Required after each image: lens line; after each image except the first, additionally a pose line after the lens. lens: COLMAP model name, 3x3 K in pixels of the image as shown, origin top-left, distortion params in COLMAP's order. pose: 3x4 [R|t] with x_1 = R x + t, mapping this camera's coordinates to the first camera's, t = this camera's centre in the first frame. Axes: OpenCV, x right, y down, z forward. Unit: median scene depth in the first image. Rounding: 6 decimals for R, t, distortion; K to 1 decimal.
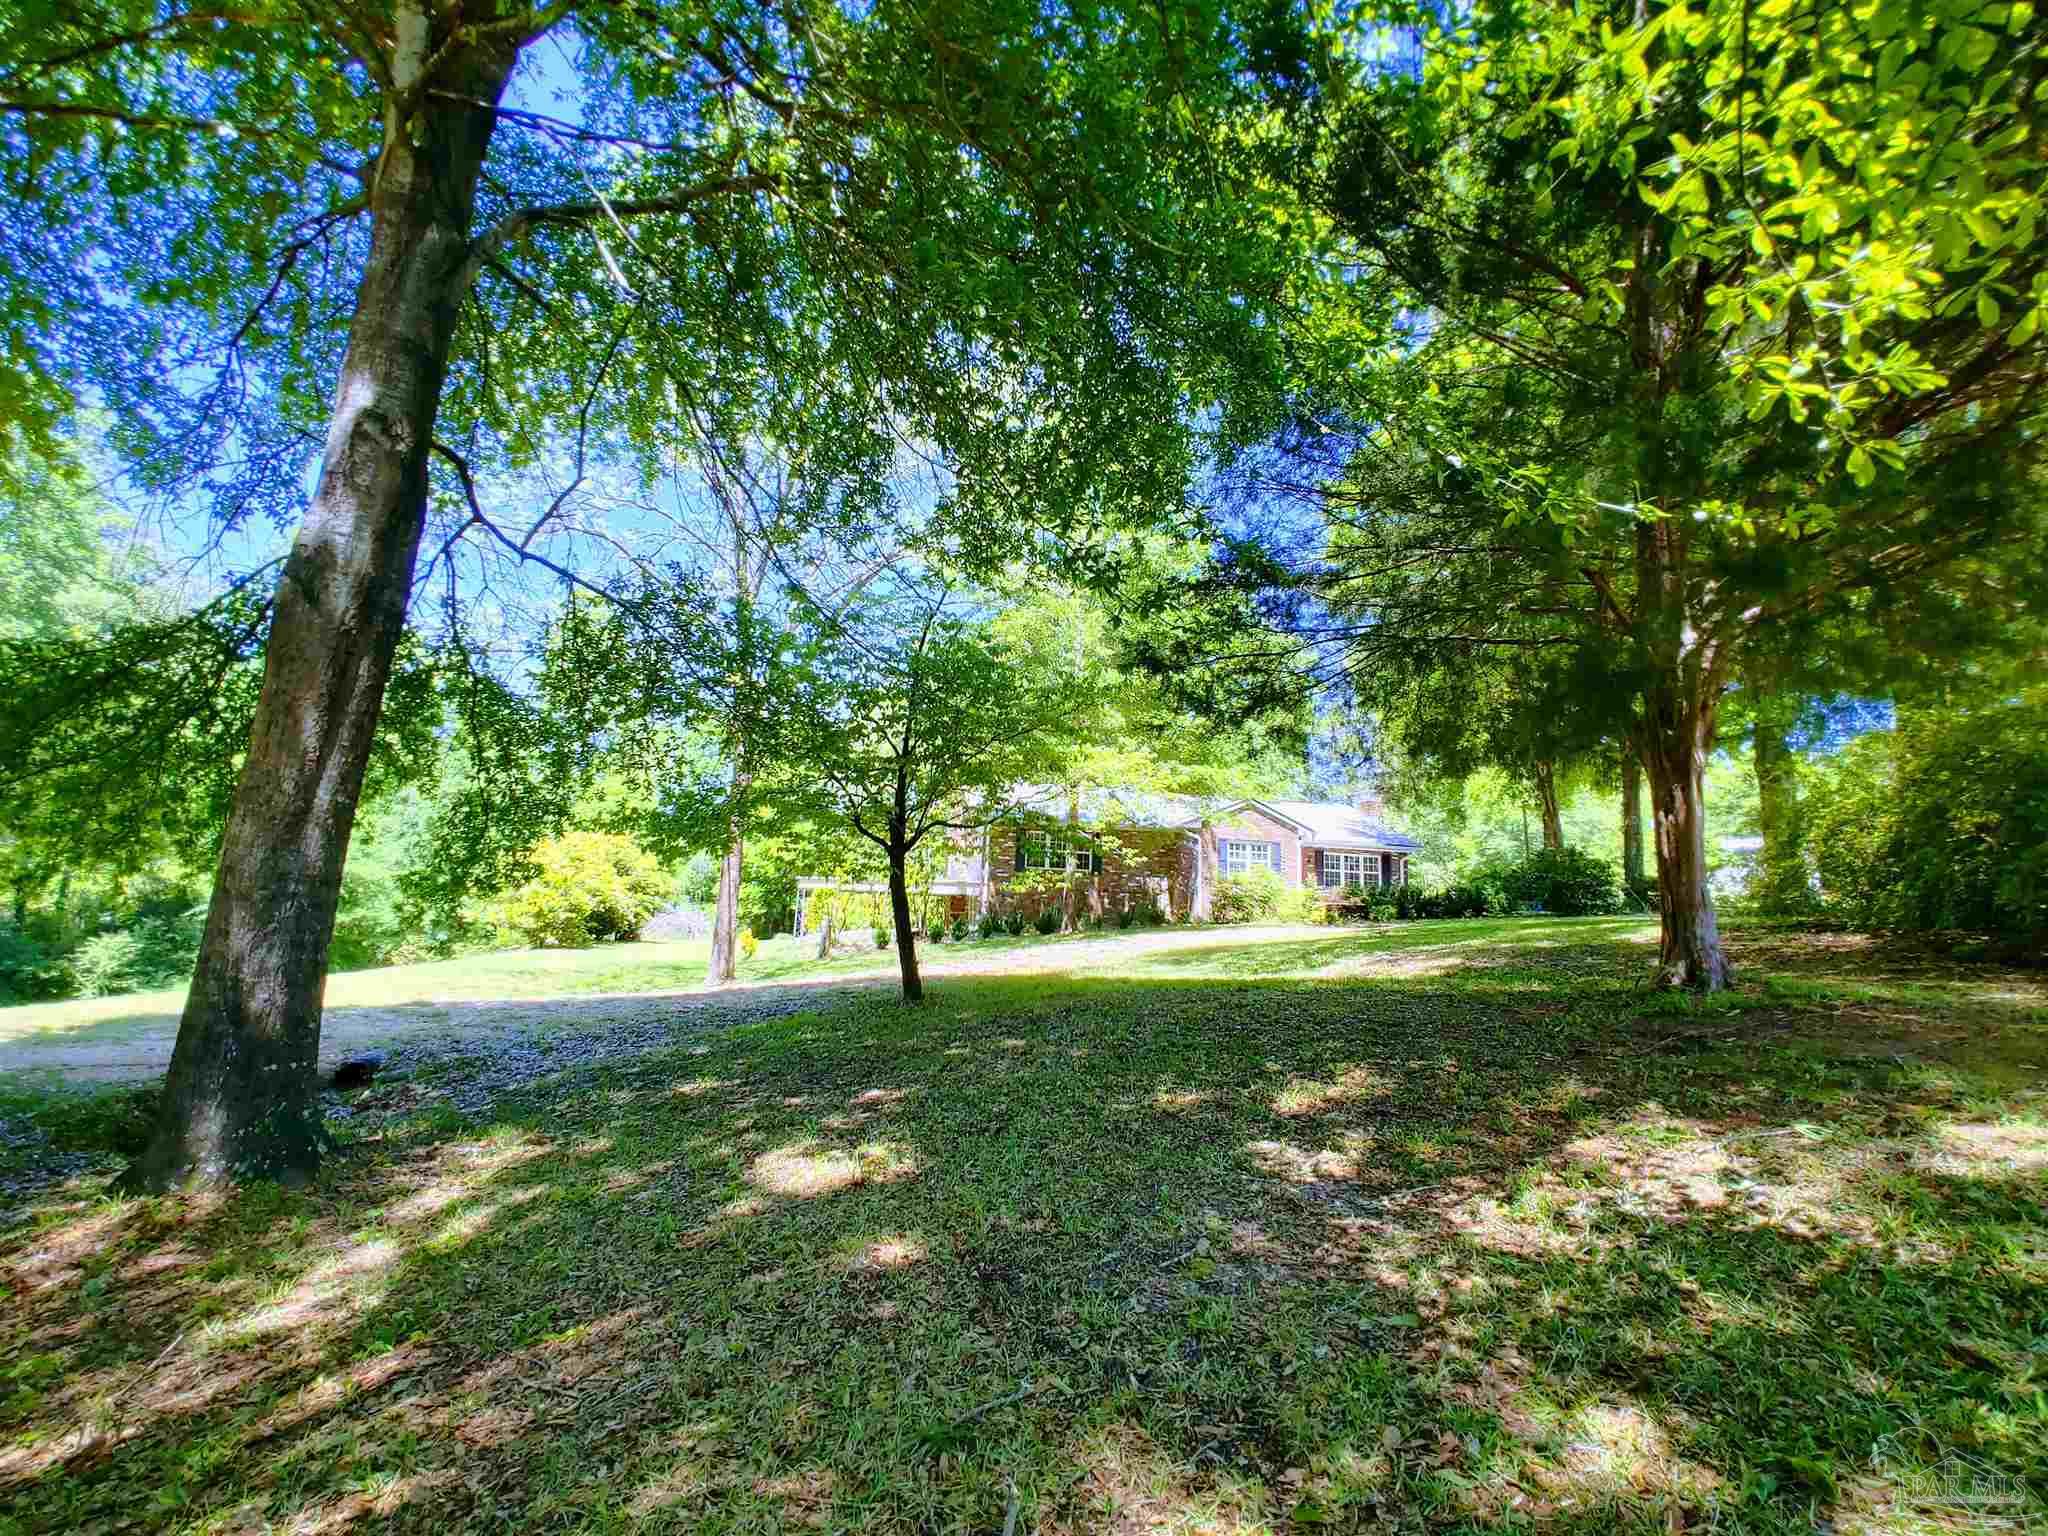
lens RADIAL K [[874.8, 0, 1026.7], [0, 874.8, 771.5], [0, 0, 1]] dist [0.004193, 0.002037]
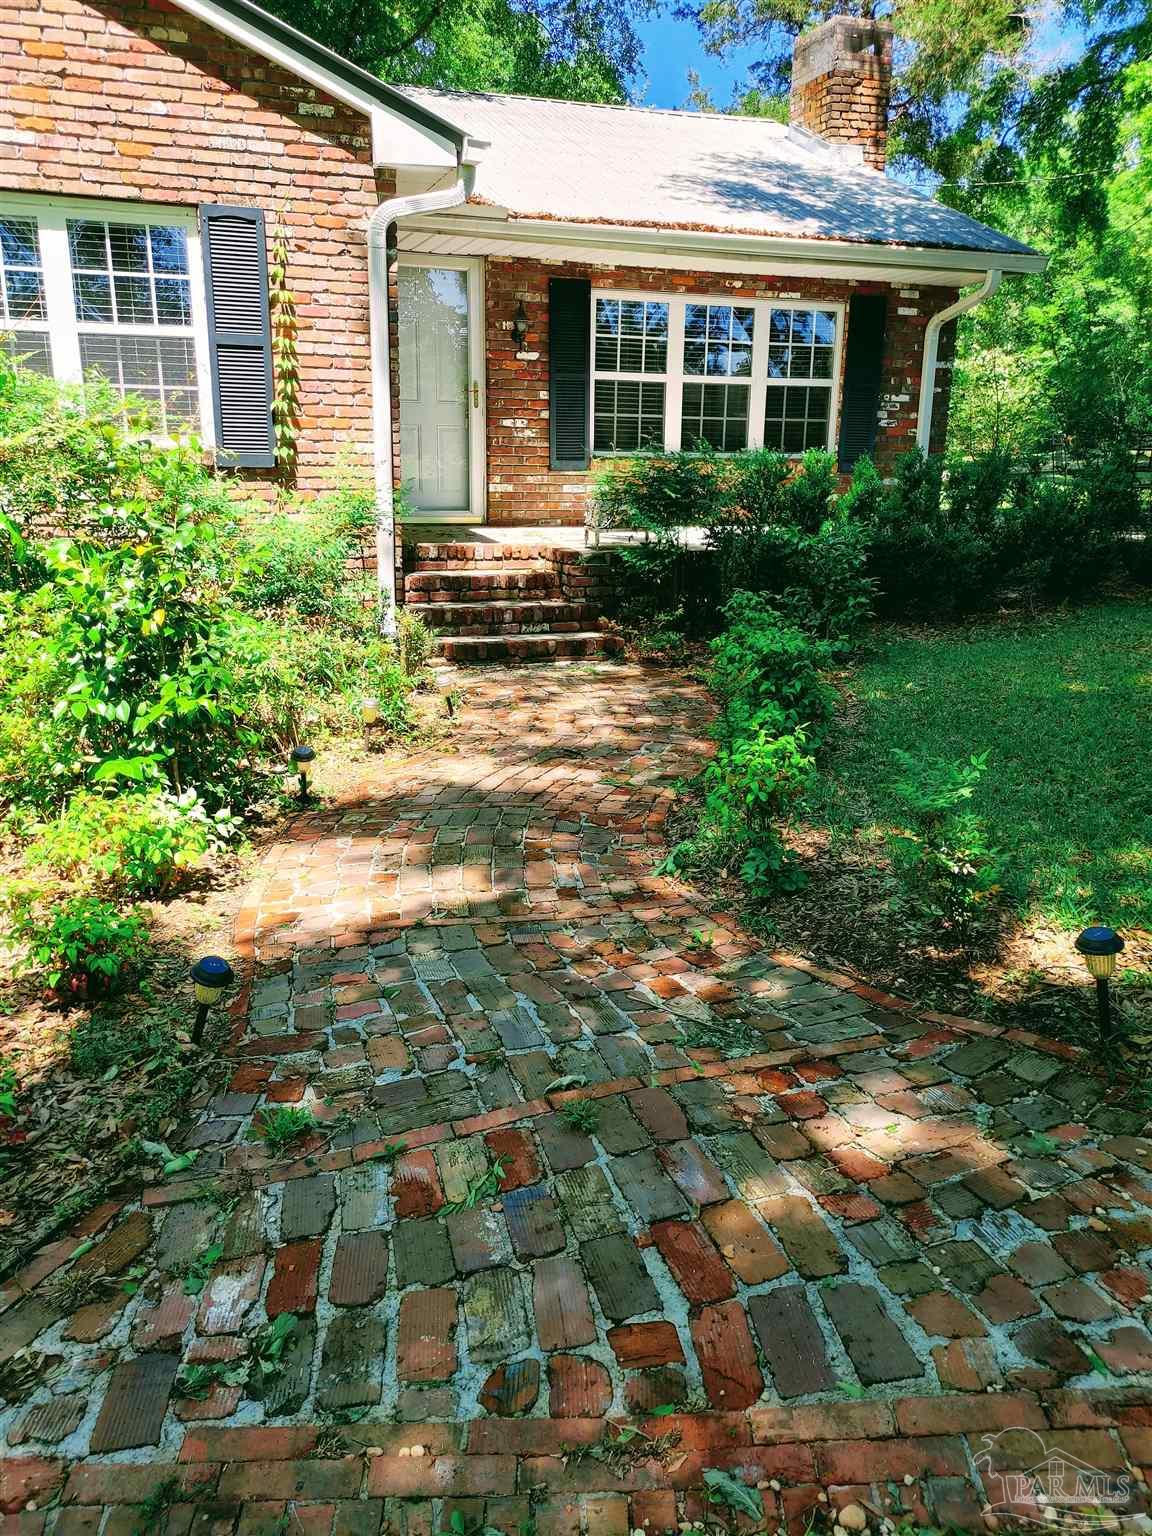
lens RADIAL K [[1171.3, 0, 569.9], [0, 1171.3, 774.3], [0, 0, 1]] dist [0.053980, -0.036301]
pose [[0.992076, -0.062279, 0.109119, 0.315429], [0.010173, 0.905465, 0.424298, 0.082540], [-0.125229, -0.419826, 0.898924, 0.735481]]
